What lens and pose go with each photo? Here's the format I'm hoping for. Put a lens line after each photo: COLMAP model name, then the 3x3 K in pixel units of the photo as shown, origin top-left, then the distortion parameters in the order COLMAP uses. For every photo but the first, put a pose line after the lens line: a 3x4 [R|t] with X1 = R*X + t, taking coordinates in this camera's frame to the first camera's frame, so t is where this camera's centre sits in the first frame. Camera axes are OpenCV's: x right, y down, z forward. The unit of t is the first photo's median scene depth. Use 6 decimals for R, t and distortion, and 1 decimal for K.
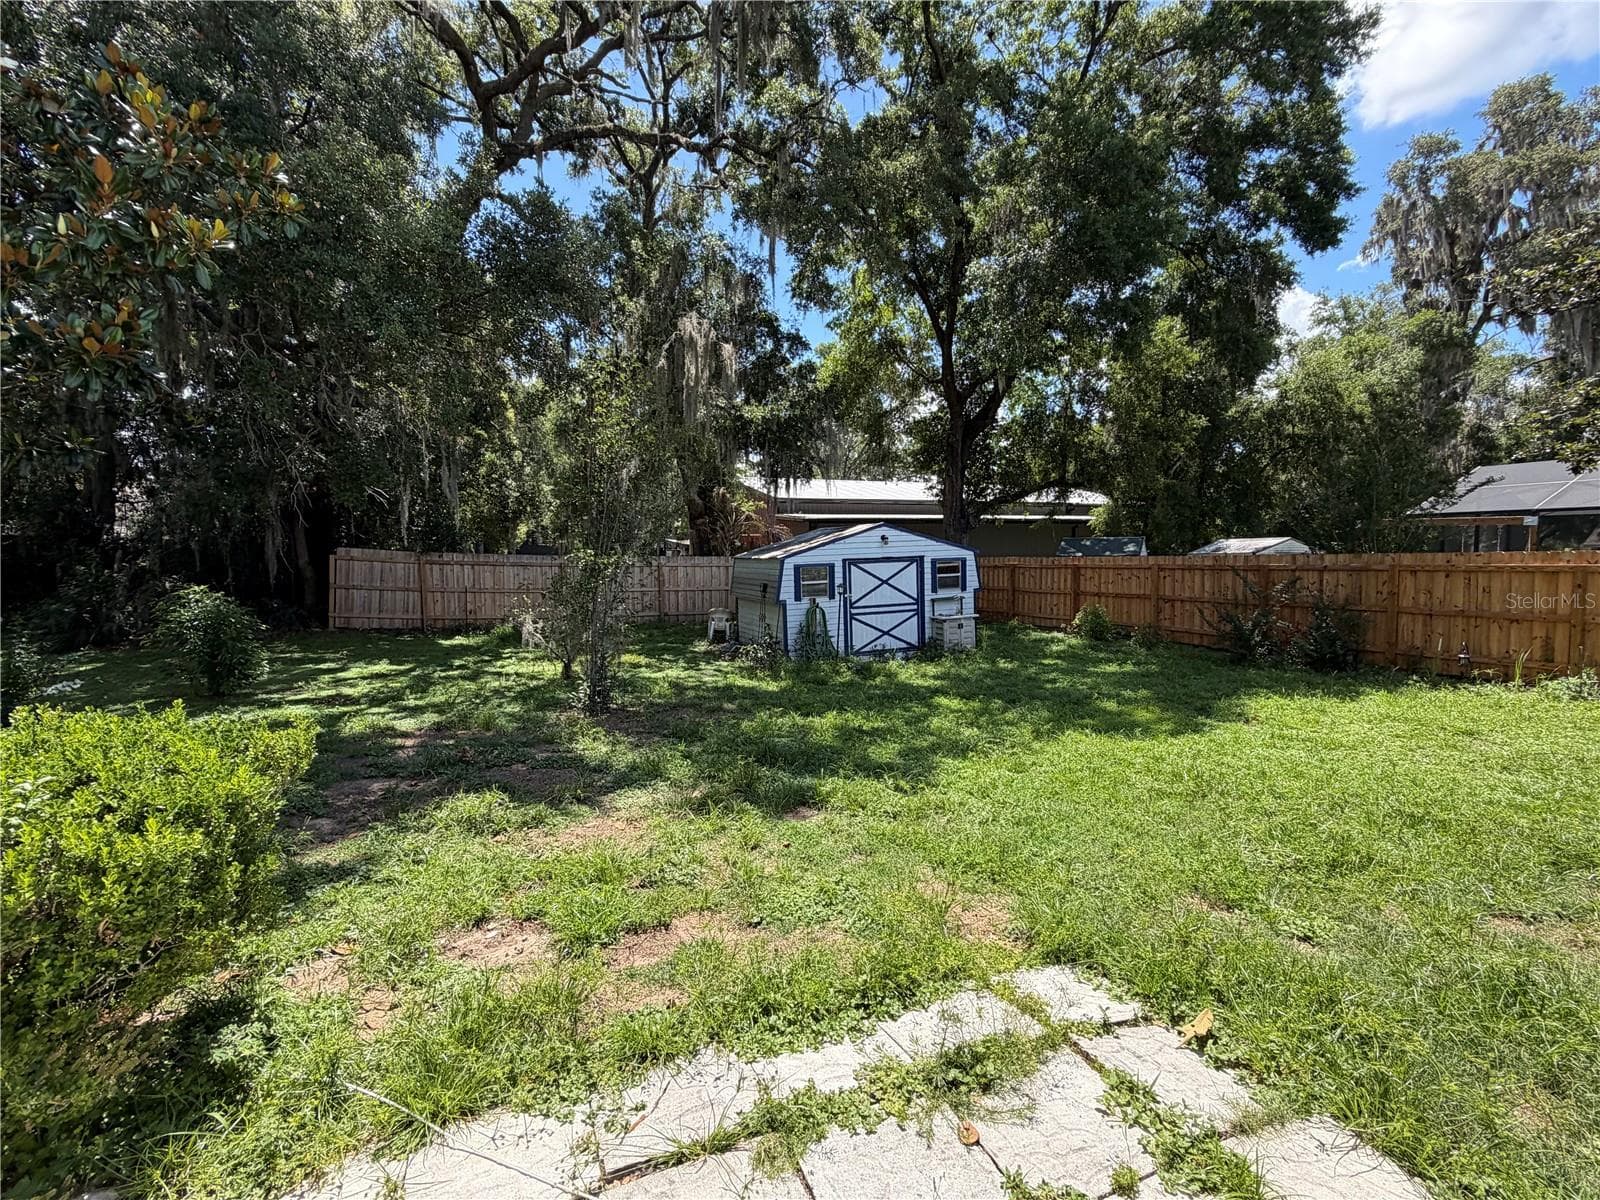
lens RADIAL K [[723.1, 0, 800.0], [0, 723.1, 600.0], [0, 0, 1]] dist [0.002019, -0.000125]
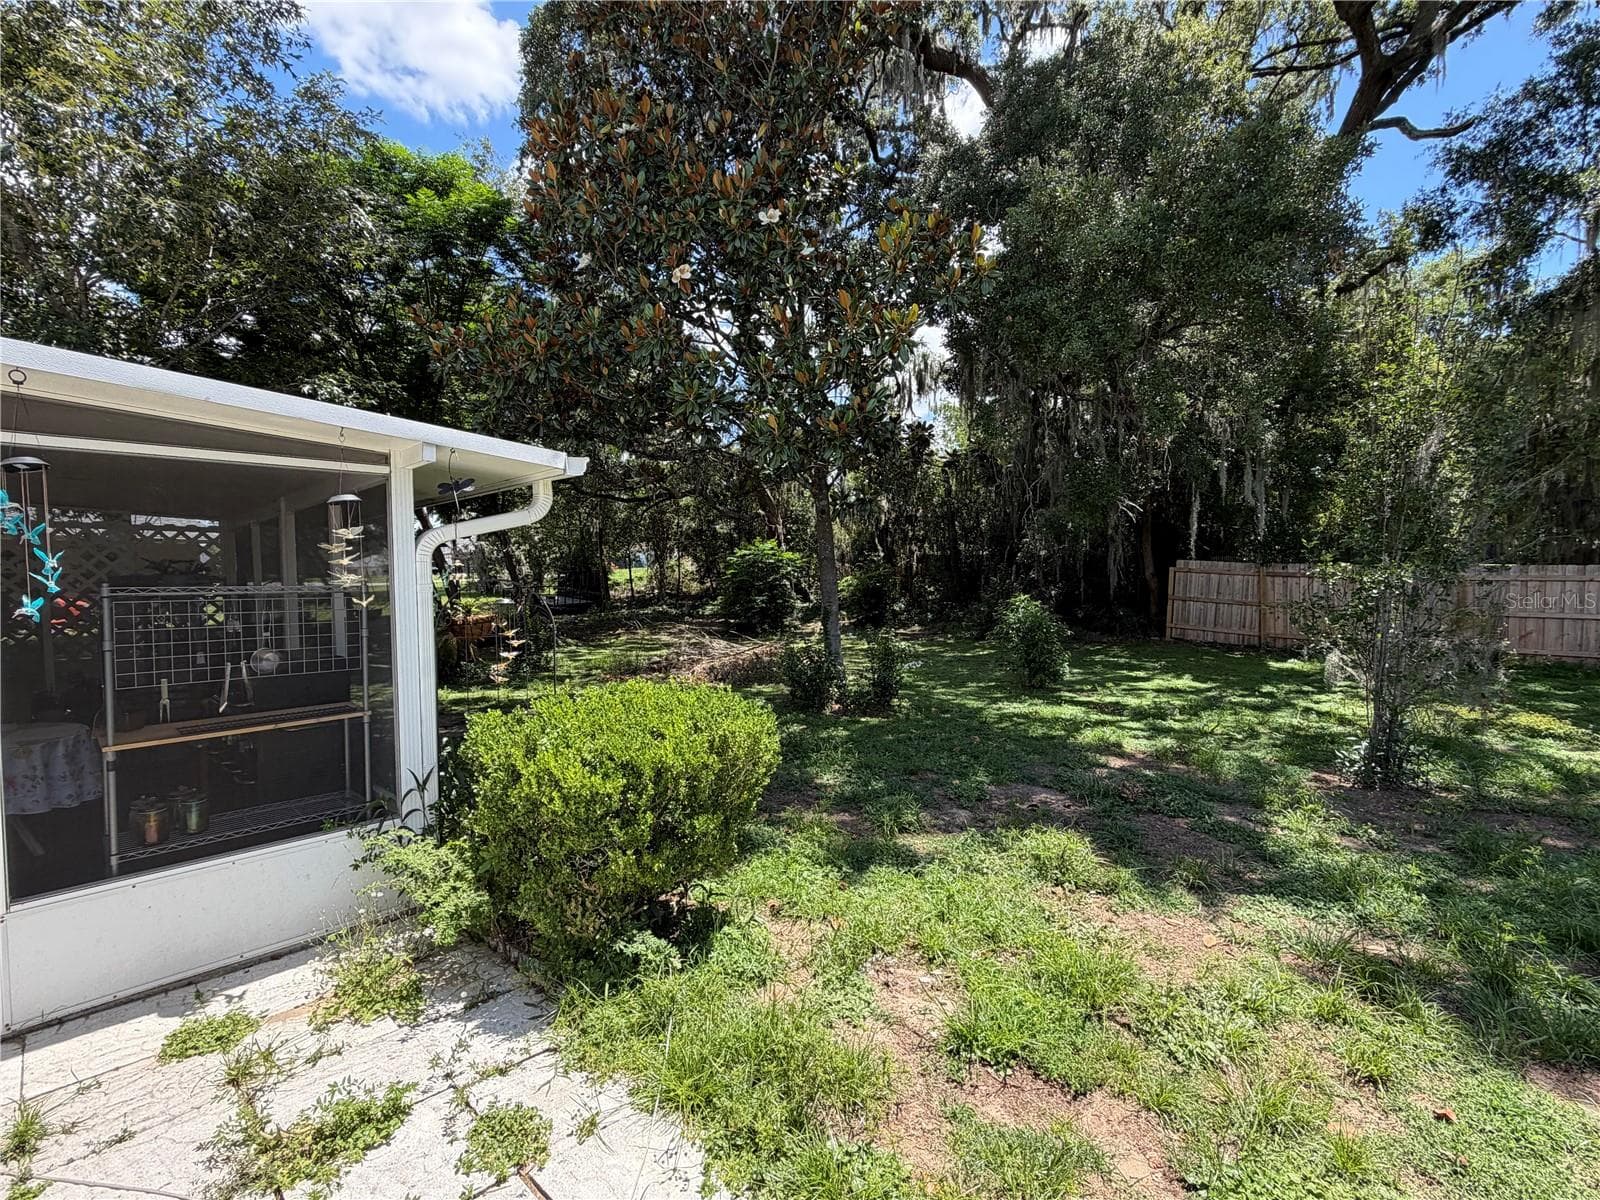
lens RADIAL K [[723.1, 0, 800.0], [0, 723.1, 600.0], [0, 0, 1]] dist [0.002019, -0.000125]
pose [[0.409828, 0.034449, -0.911512, 0.095311], [-0.045775, 0.998804, 0.017167, -0.011234], [0.911014, 0.034689, 0.410915, 0.120123]]
